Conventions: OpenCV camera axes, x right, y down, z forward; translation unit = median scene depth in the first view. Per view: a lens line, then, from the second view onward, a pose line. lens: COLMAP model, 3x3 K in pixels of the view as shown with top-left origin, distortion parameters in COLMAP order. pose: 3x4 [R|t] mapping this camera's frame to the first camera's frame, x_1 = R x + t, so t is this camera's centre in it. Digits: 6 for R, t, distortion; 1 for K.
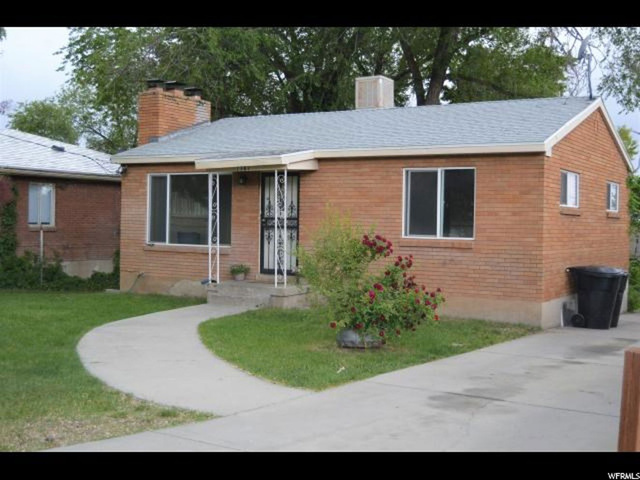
lens RADIAL K [[835.3, 0, 320.0], [0, 835.3, 240.0], [0, 0, 1]] dist [-0.467318, -0.009297]
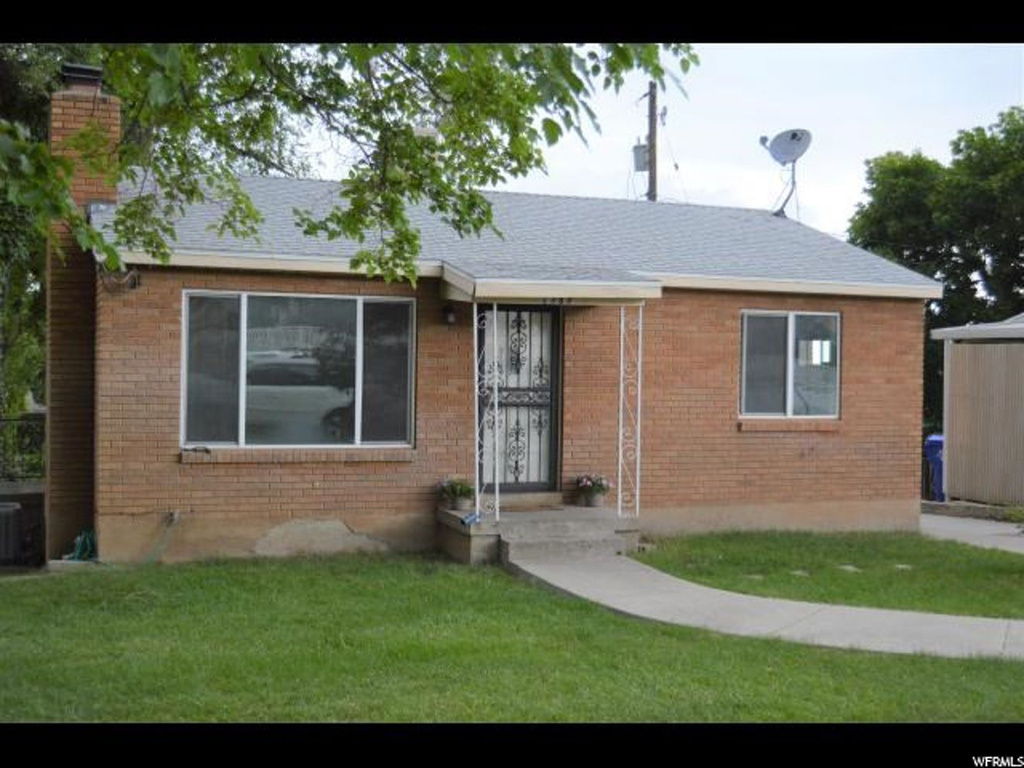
lens RADIAL K [[1336.5, 0, 512.0], [0, 1336.5, 384.0], [0, 0, 1]] dist [-0.467318, -0.009297]
pose [[0.612660, -0.009392, 0.790291, -0.795568], [0.018701, 0.999822, -0.002616, -0.029666], [-0.790126, 0.016381, 0.612726, 0.513307]]
